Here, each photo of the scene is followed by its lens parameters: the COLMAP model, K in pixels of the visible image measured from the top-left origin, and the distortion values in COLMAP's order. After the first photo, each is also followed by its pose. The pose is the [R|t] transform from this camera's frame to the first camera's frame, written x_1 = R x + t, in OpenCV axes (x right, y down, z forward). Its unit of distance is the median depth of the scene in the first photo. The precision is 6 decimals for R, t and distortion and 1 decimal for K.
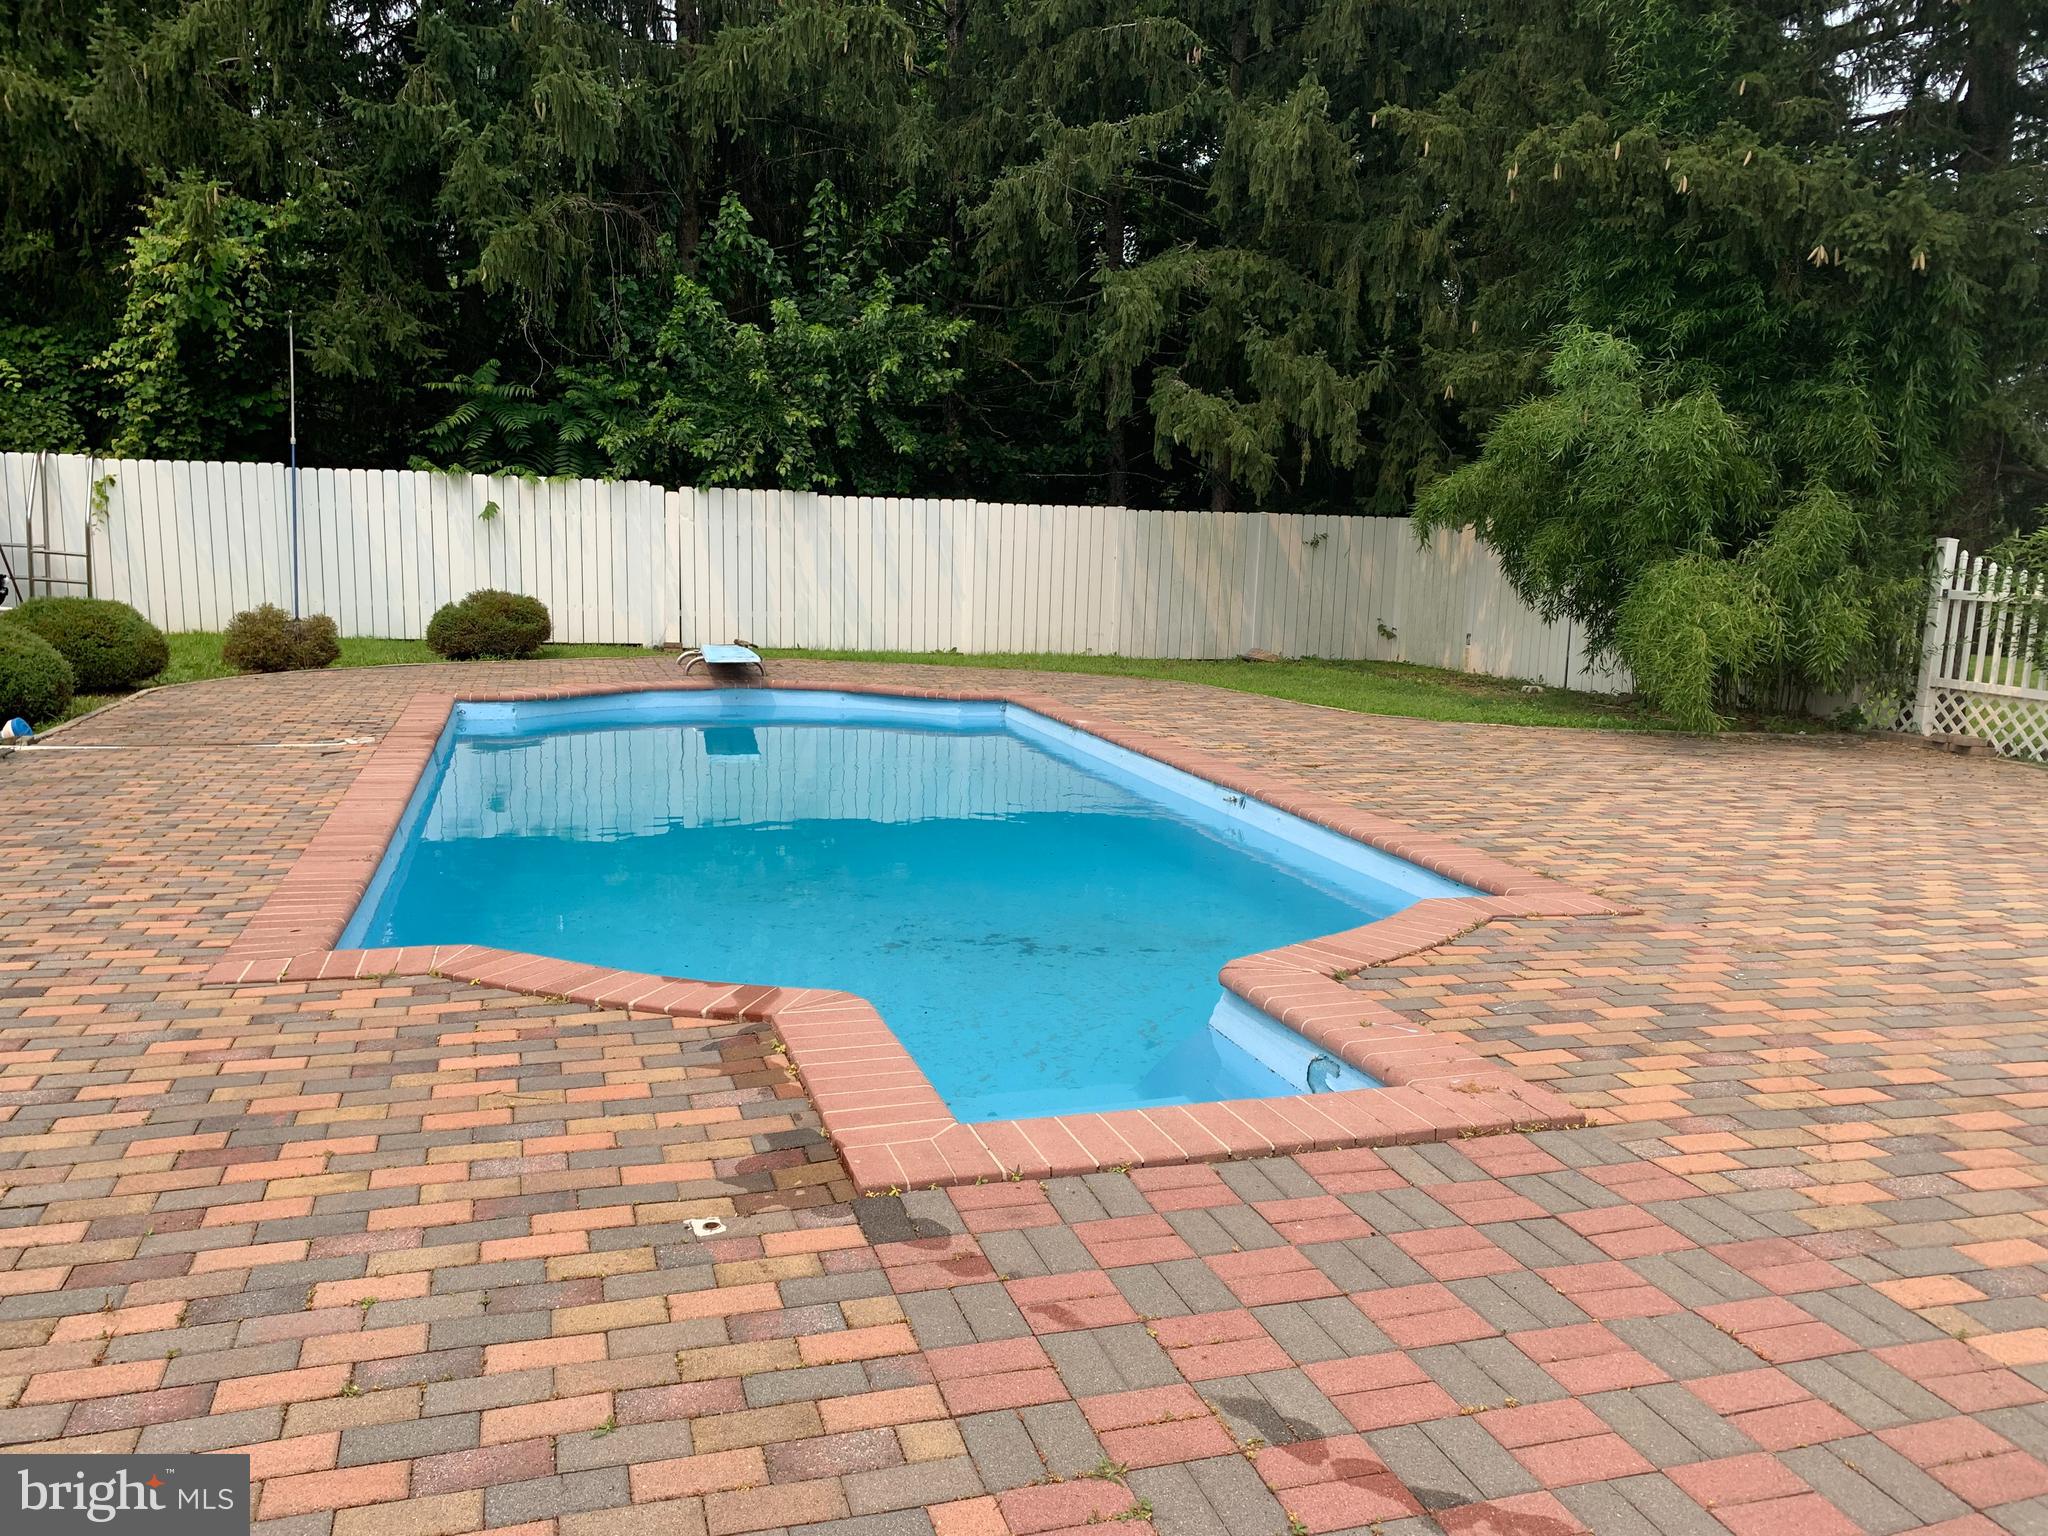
lens RADIAL K [[1543.0, 0, 1018.1], [0, 1543.0, 779.7], [0, 0, 1]] dist [0.024678, -0.025834]
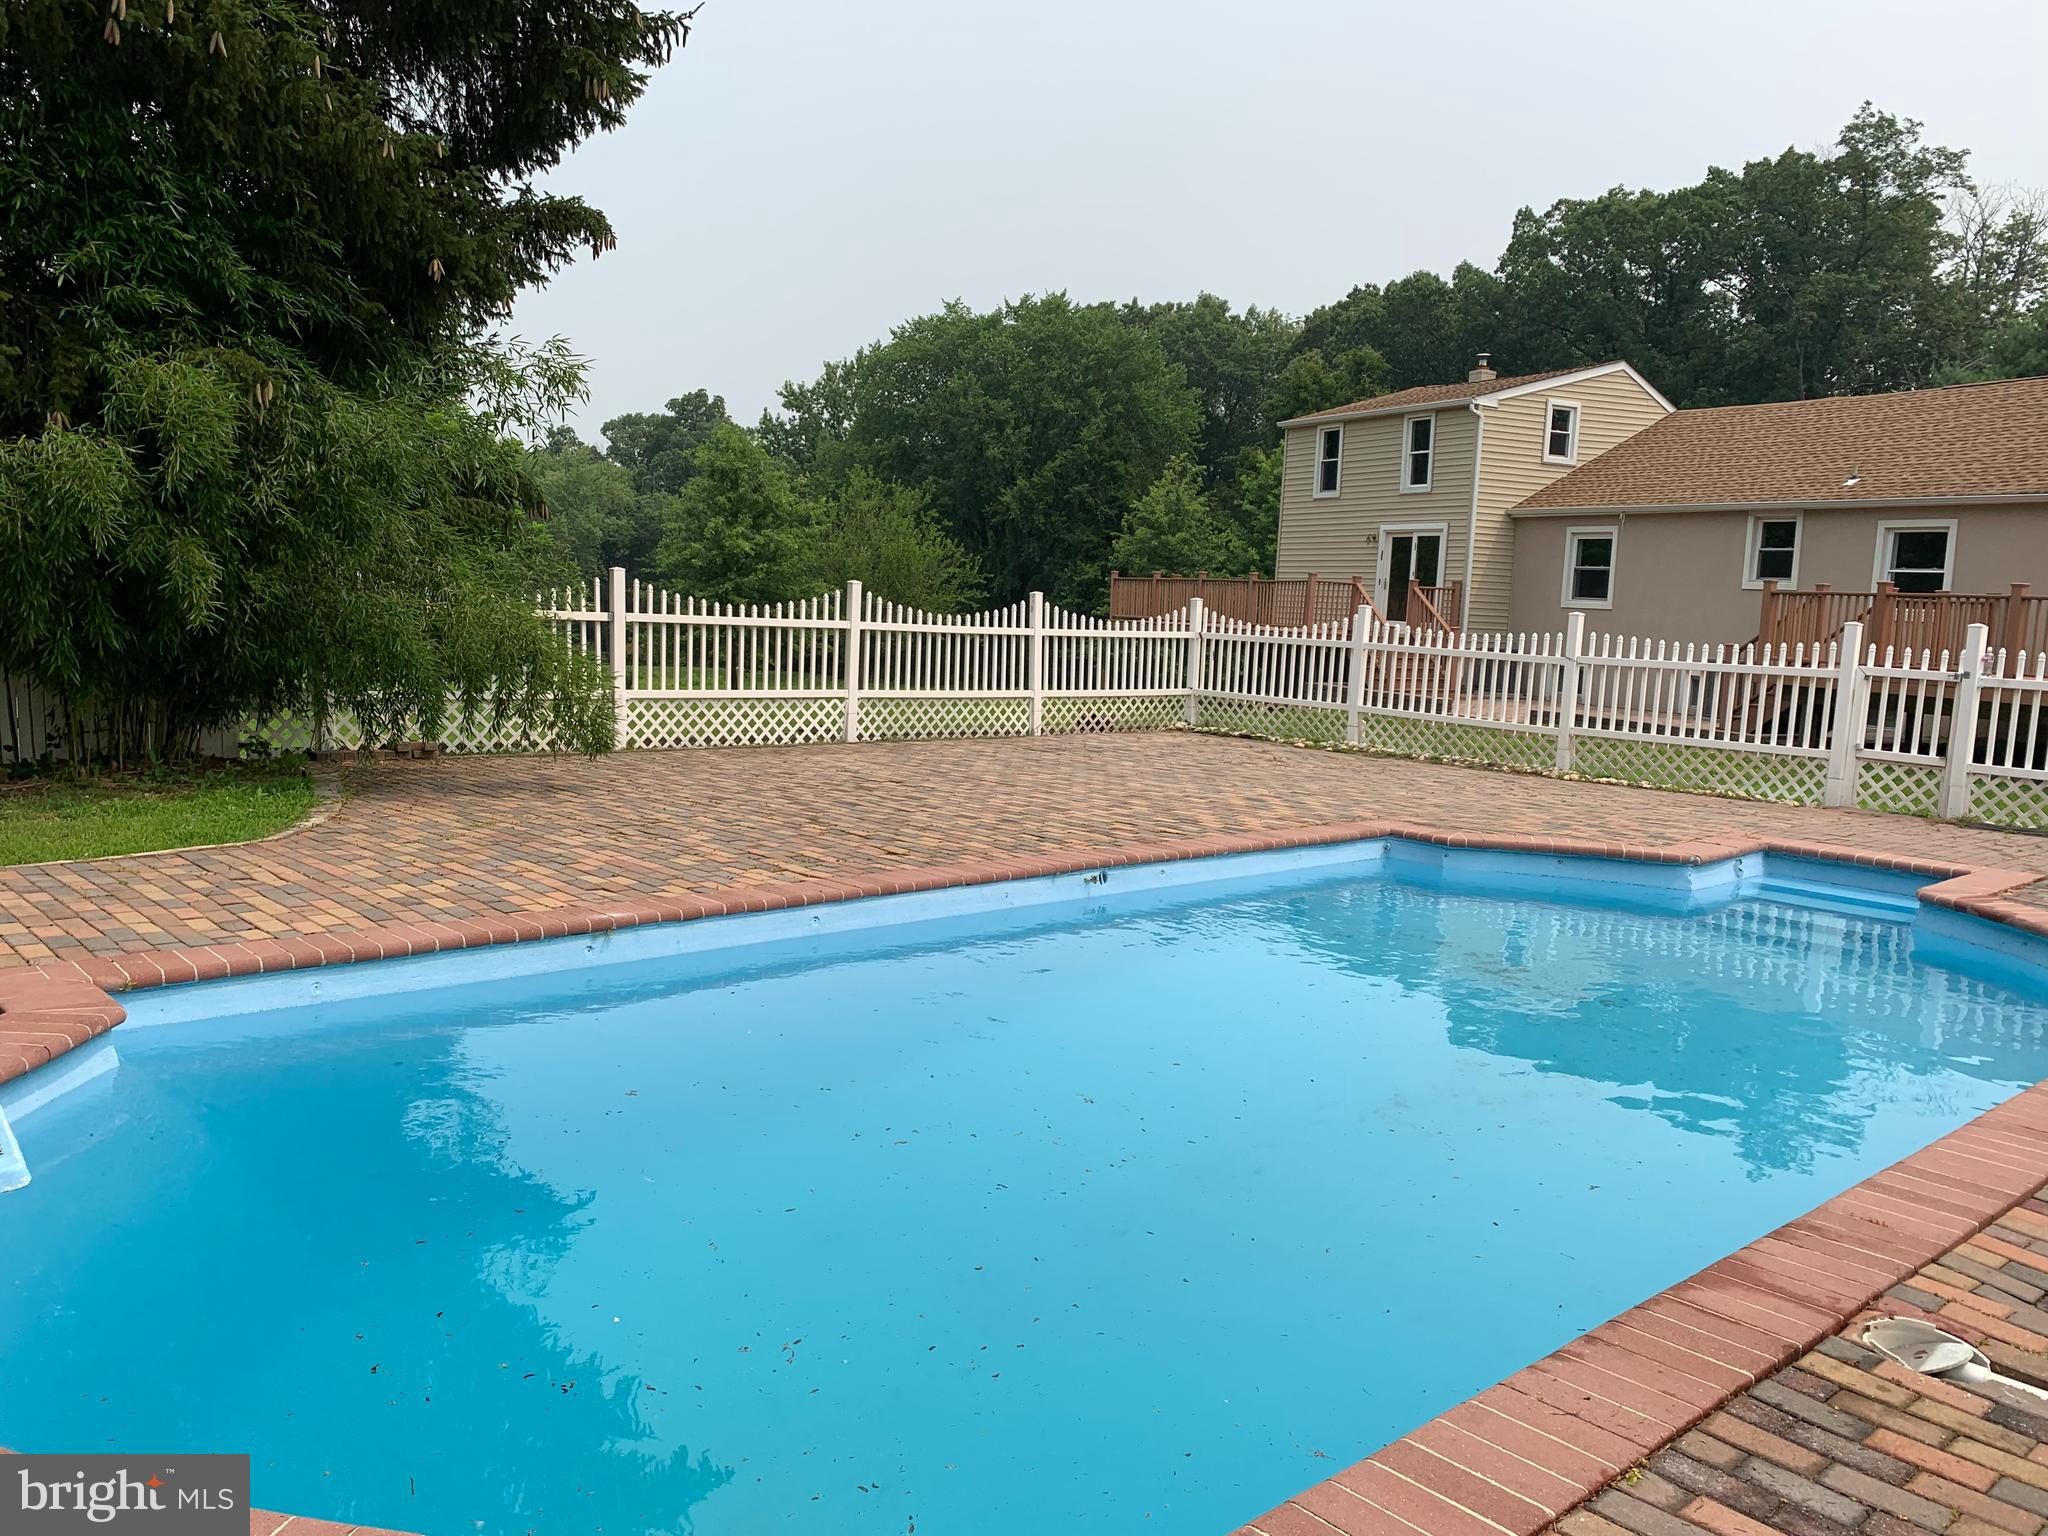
lens RADIAL K [[1543.0, 0, 1018.7], [0, 1543.0, 769.5], [0, 0, 1]] dist [0.024678, -0.025834]
pose [[-0.435481, -0.148006, 0.887947, -0.687394], [0.084563, 0.975304, 0.204039, -0.254573], [-0.896217, 0.163942, -0.412211, 1.432885]]
